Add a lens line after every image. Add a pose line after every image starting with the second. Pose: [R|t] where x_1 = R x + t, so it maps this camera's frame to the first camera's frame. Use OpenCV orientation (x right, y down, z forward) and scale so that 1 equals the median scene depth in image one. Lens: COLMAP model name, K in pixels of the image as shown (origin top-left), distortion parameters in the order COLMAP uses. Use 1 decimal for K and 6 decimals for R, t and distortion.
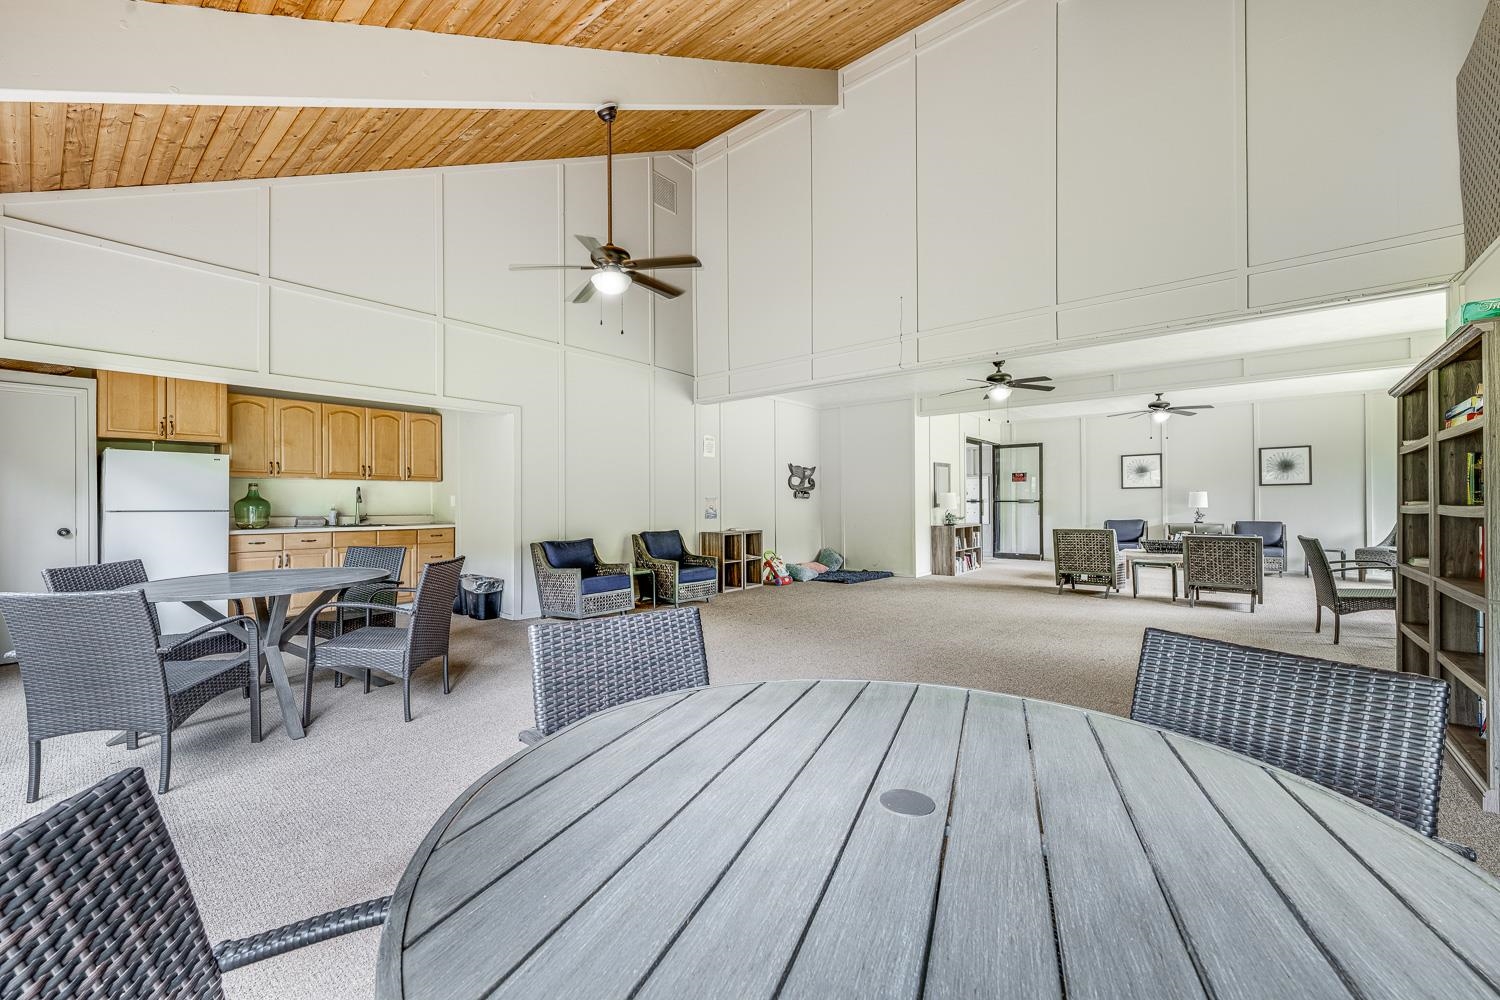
lens RADIAL K [[593.1, 0, 750.0], [0, 593.1, 500.0], [0, 0, 1]] dist [-0.001140, -0.000153]
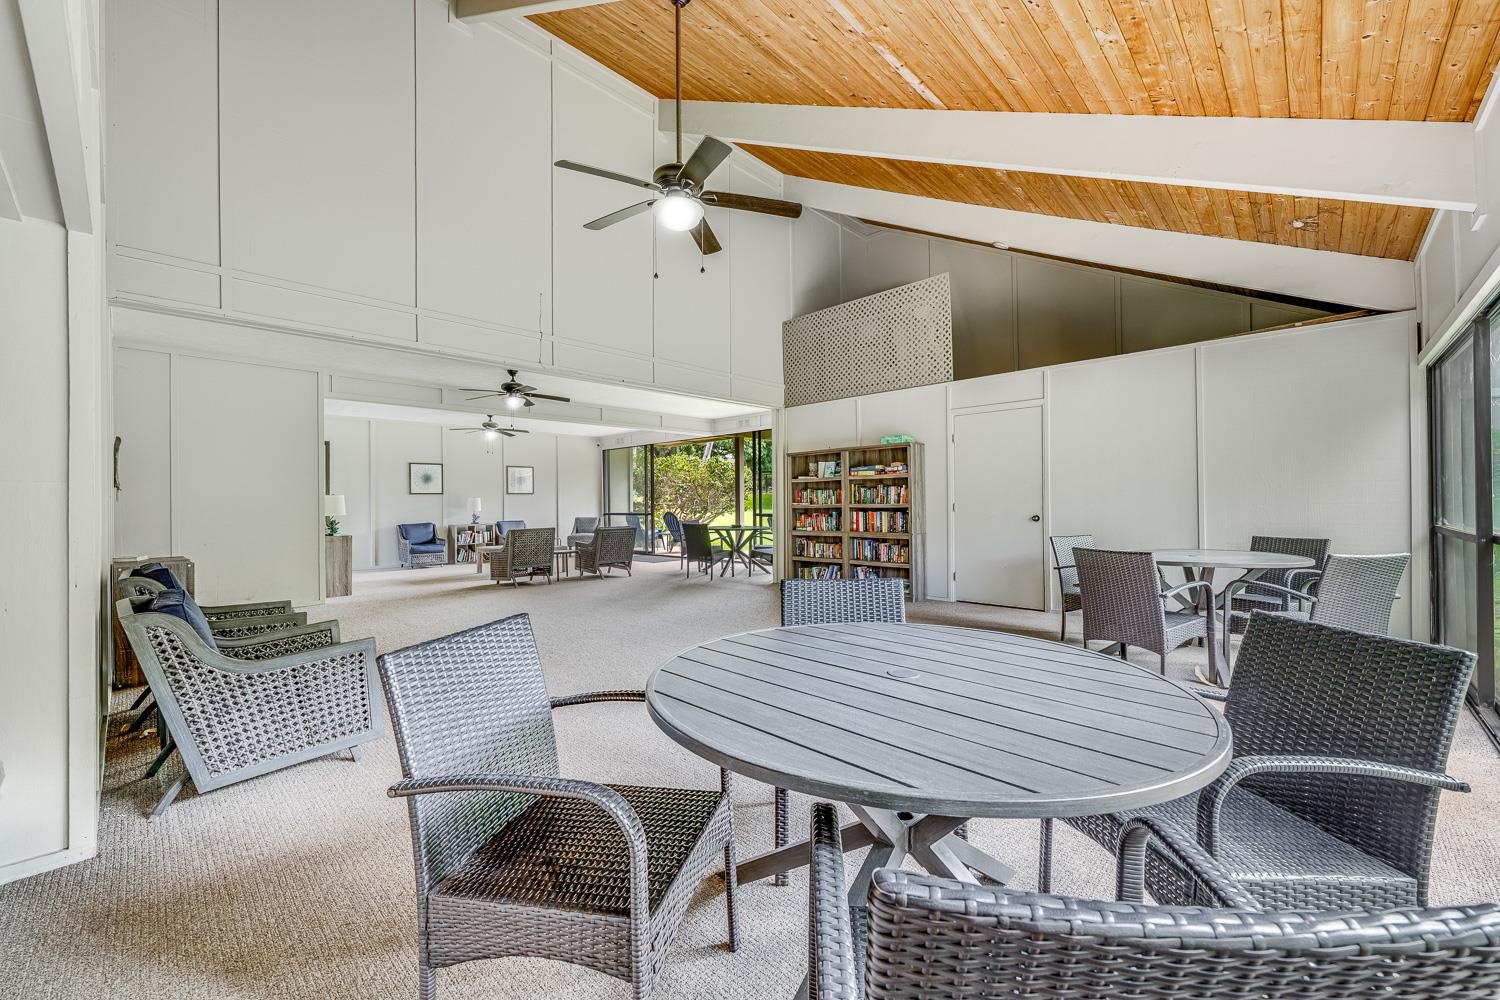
lens RADIAL K [[593.1, 0, 750.0], [0, 593.1, 500.0], [0, 0, 1]] dist [-0.001140, -0.000153]
pose [[0.062936, 0.009467, 0.997973, -0.501416], [0.009159, 0.999907, -0.010063, 0.008079], [-0.997976, 0.009774, 0.062844, 0.433775]]
